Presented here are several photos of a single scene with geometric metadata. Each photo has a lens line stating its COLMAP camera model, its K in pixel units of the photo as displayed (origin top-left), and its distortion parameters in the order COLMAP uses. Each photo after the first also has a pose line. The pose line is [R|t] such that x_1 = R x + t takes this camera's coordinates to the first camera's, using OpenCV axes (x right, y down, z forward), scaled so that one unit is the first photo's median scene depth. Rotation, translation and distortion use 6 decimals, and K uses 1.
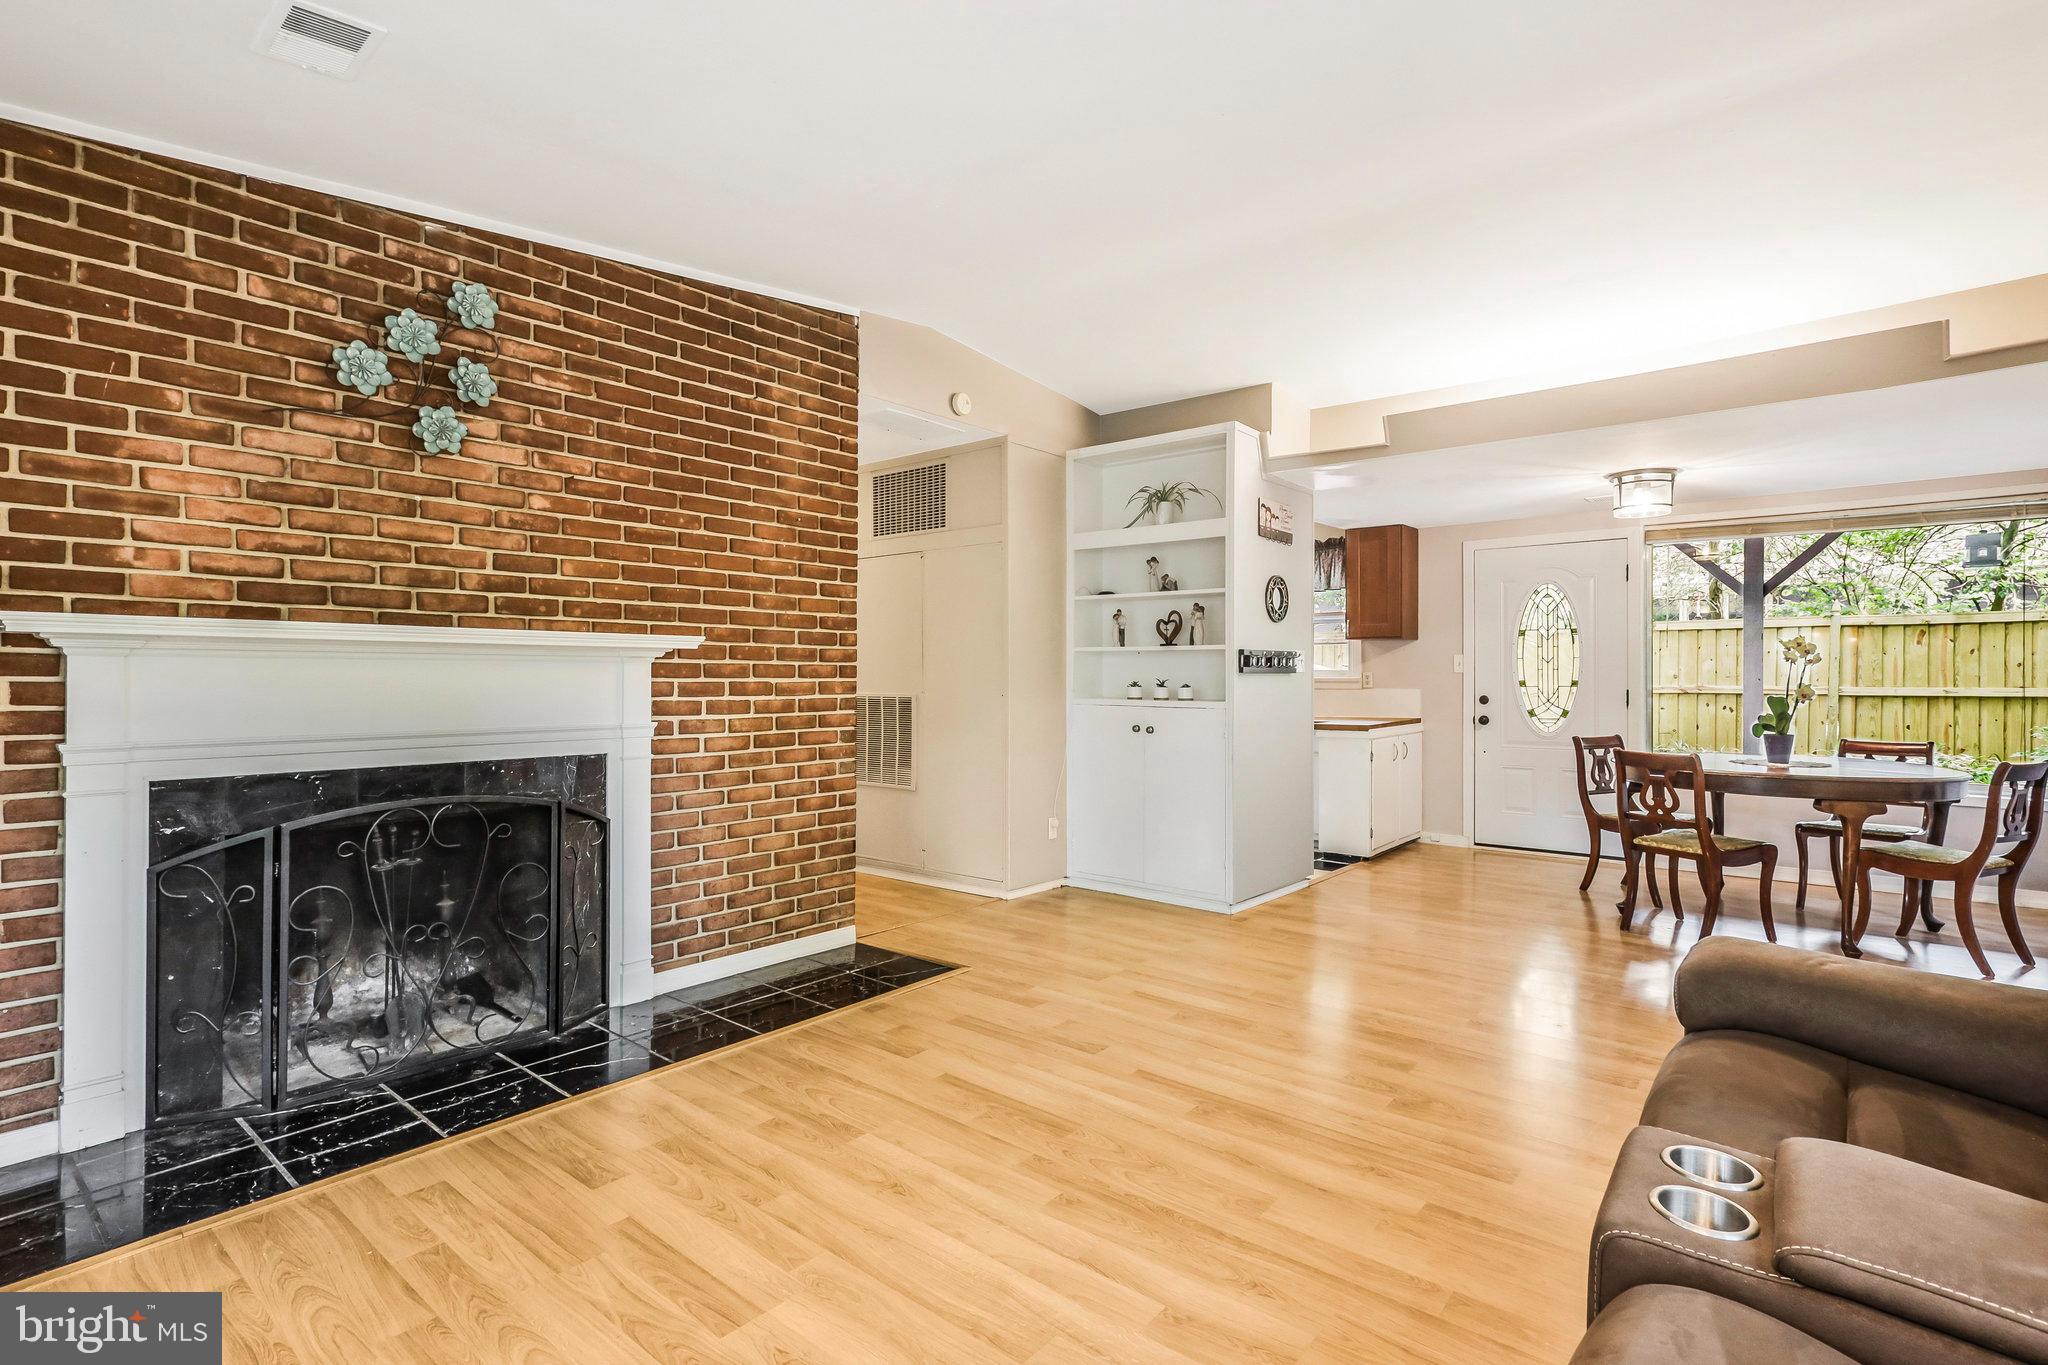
lens RADIAL K [[983.8, 0, 1034.0], [0, 983.8, 670.2], [0, 0, 1]] dist [0.001179, 0.000603]
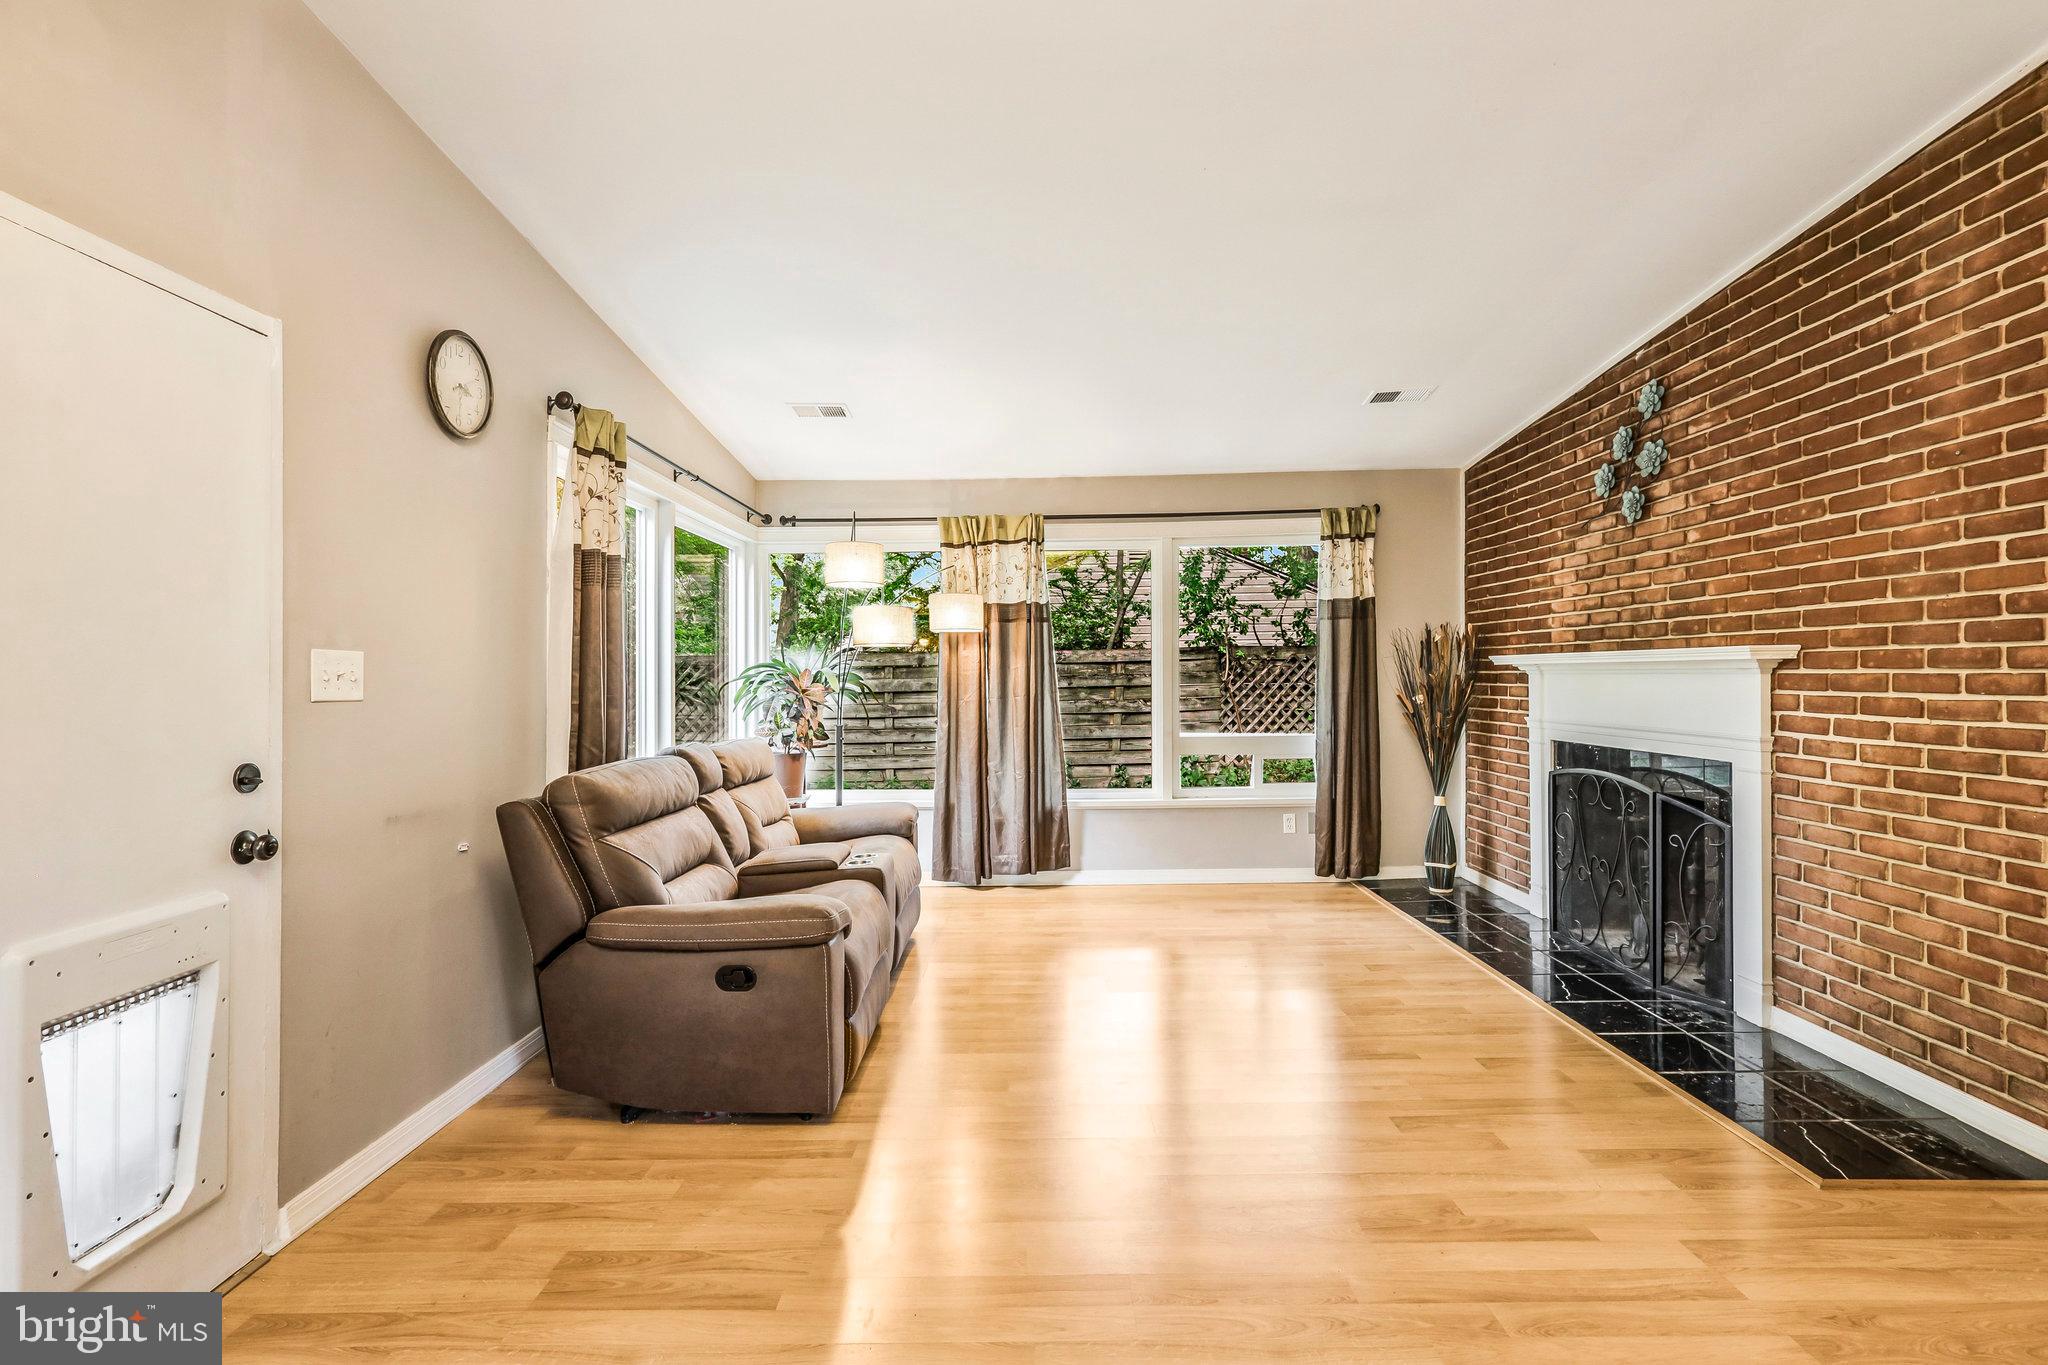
lens RADIAL K [[983.8, 0, 1034.0], [0, 983.8, 670.2], [0, 0, 1]] dist [0.001179, 0.000603]
pose [[-0.777796, -0.004343, -0.628502, 0.733020], [0.002797, 0.999942, -0.010372, -0.003252], [0.628511, -0.009825, -0.777739, 1.258224]]
